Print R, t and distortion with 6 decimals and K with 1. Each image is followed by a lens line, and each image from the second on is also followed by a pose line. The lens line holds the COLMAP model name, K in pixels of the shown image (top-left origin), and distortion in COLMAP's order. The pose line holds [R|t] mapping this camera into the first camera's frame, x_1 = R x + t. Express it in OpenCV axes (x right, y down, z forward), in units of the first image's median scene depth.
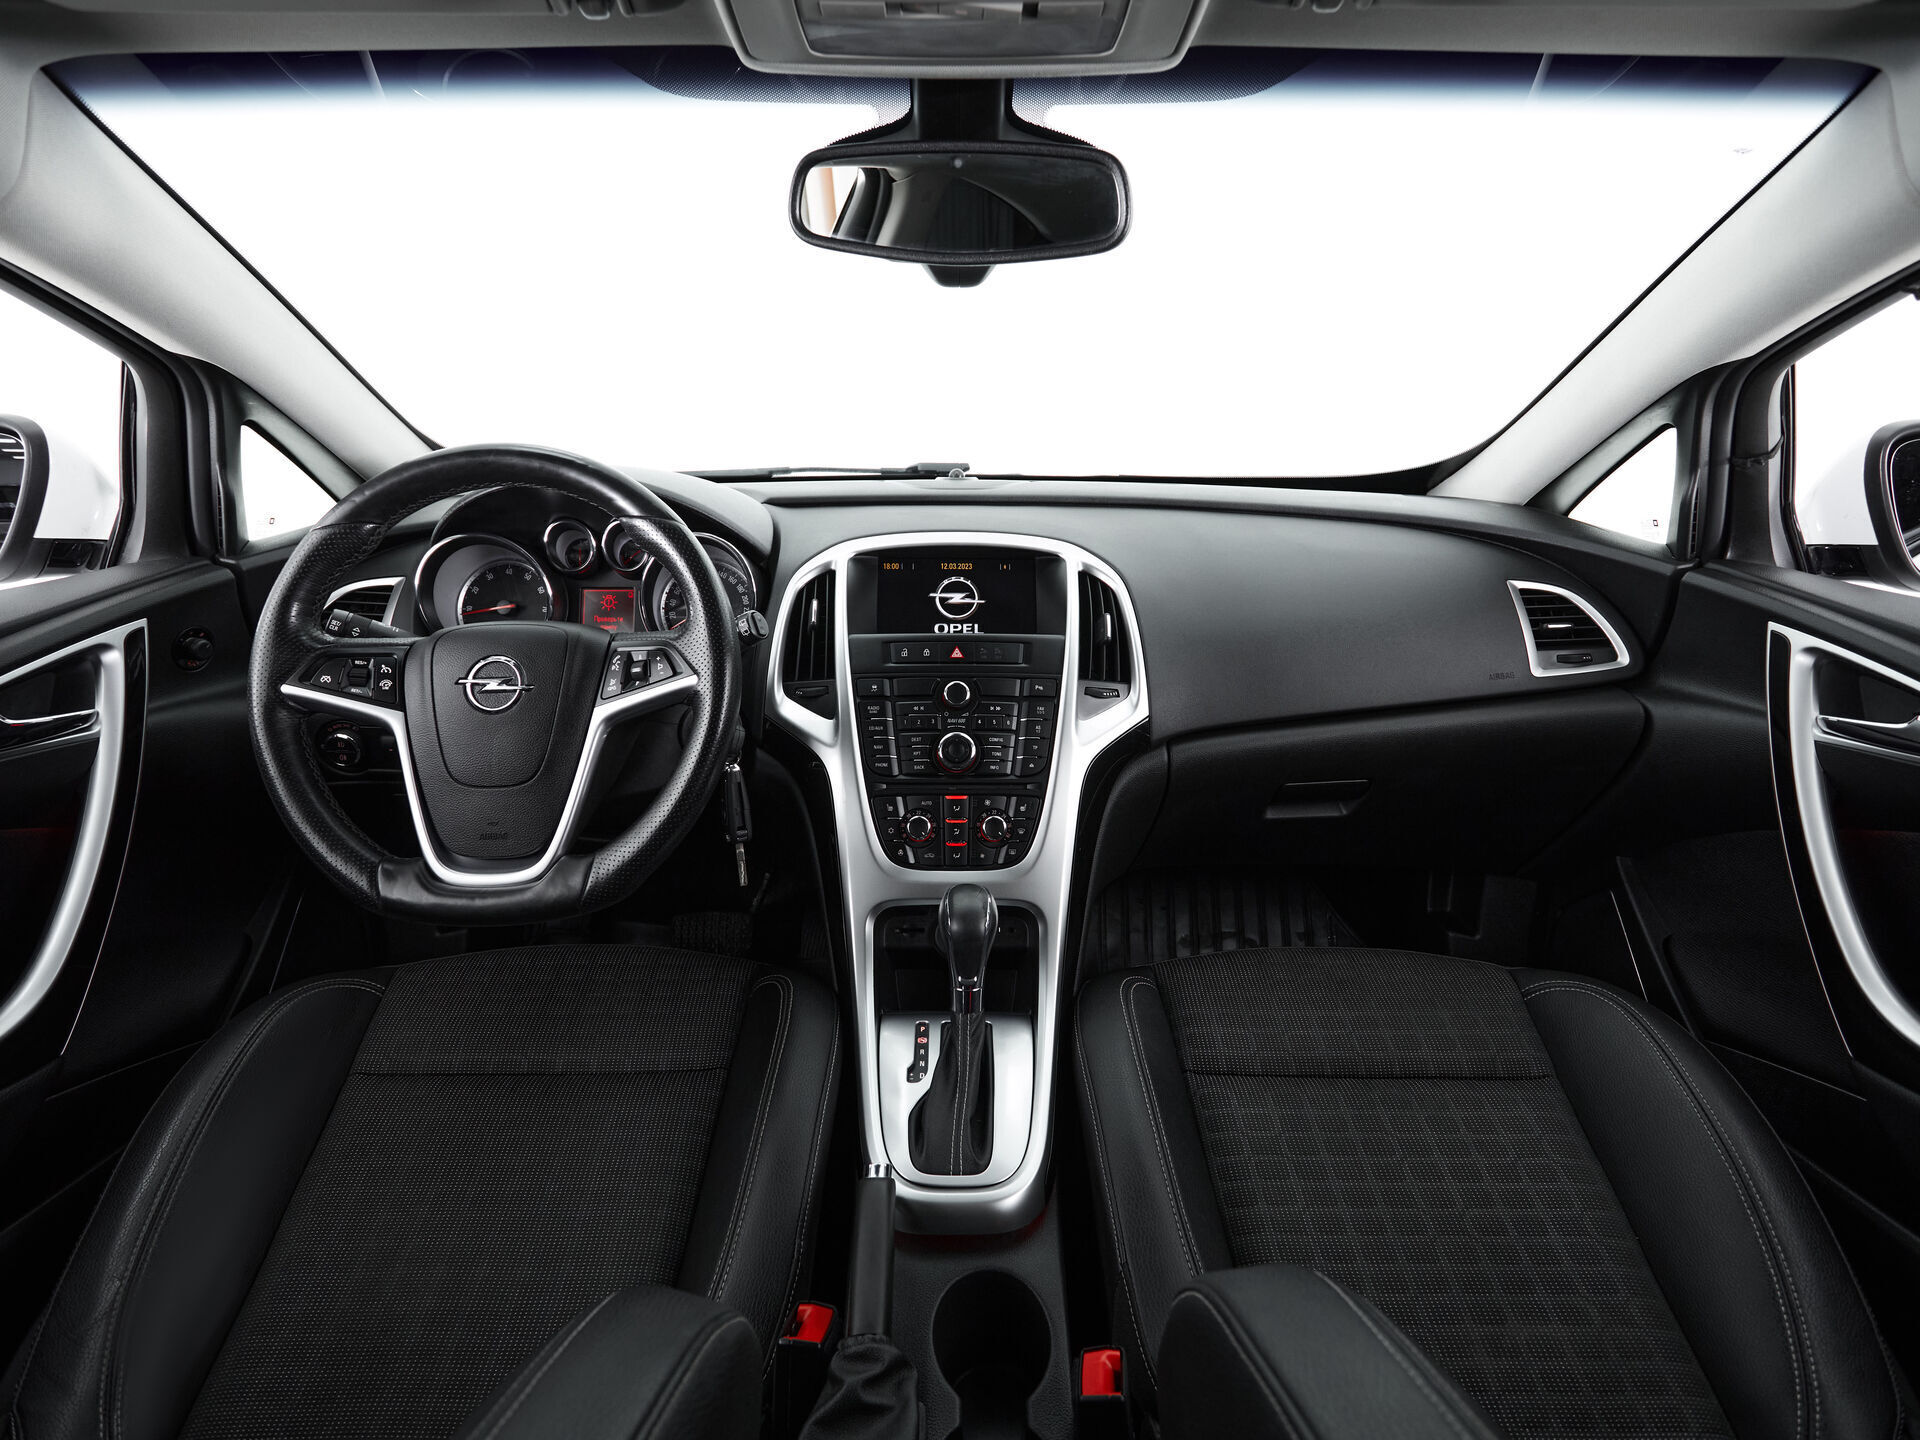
lens RADIAL K [[1026.9, 0, 960.0], [0, 1026.9, 720.0], [0, 0, 1]] dist [-0.002774, -0.002339]
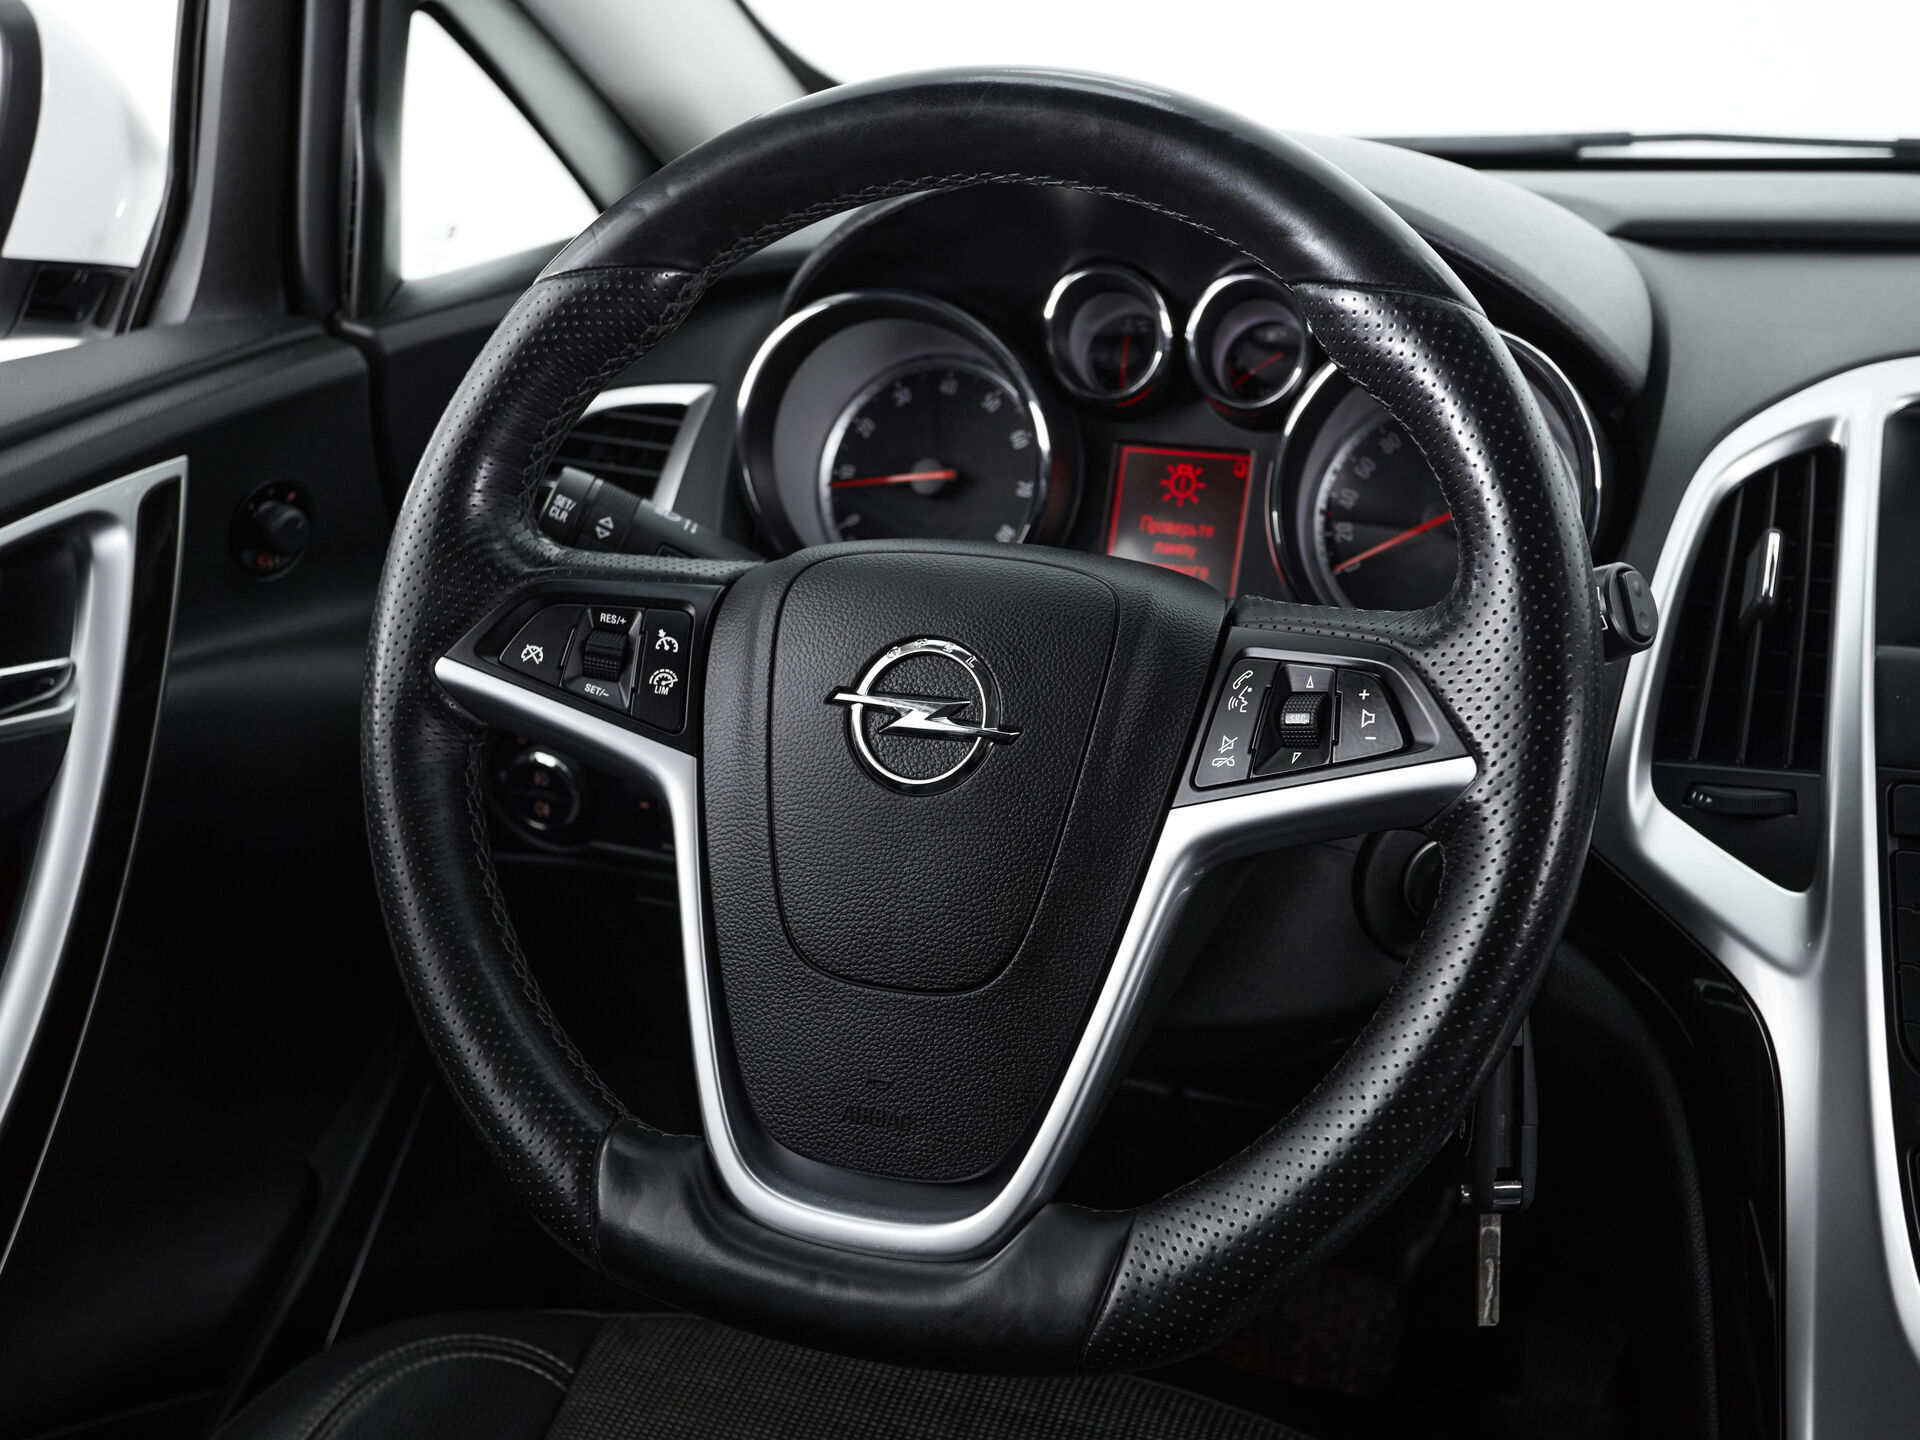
lens RADIAL K [[2280.8, 0, 907.2], [0, 2280.8, 745.6], [0, 0, 1]] dist [0.007903, 0.042069]
pose [[0.924970, 0.119785, -0.360668, -0.133051], [-0.109031, 0.992775, 0.050099, -0.055318], [0.364063, -0.007016, 0.931348, 0.188256]]
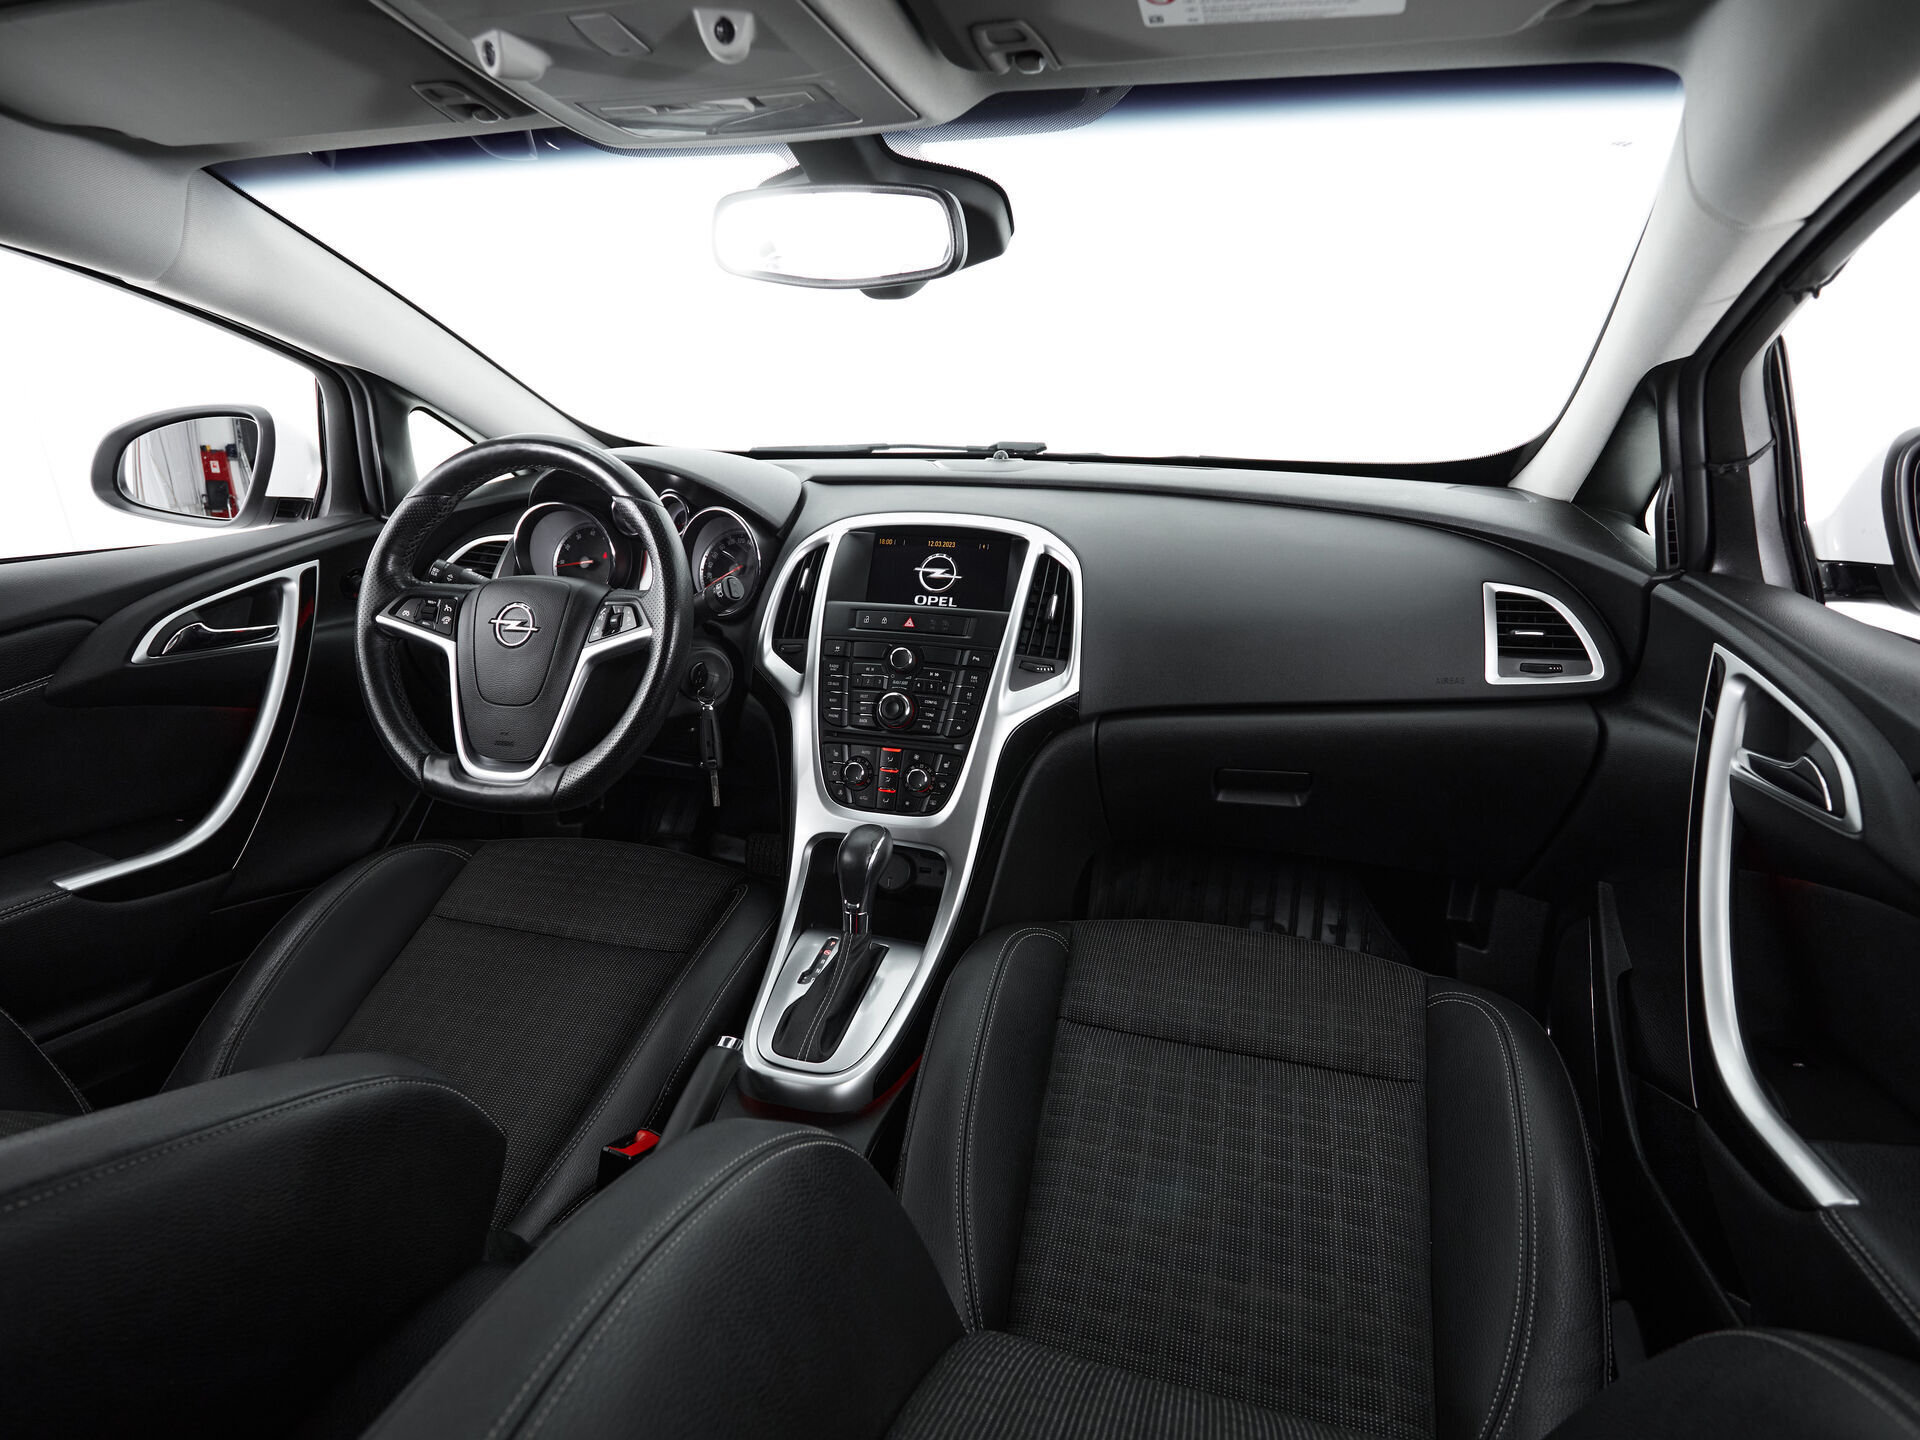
lens RADIAL K [[1026.9, 0, 960.0], [0, 1026.9, 720.0], [0, 0, 1]] dist [-0.002774, -0.002339]
pose [[0.960488, 0.086736, -0.264461, 0.363978], [-0.076407, 0.995866, 0.049117, -0.018988], [0.267628, -0.026970, 0.963145, -0.072164]]
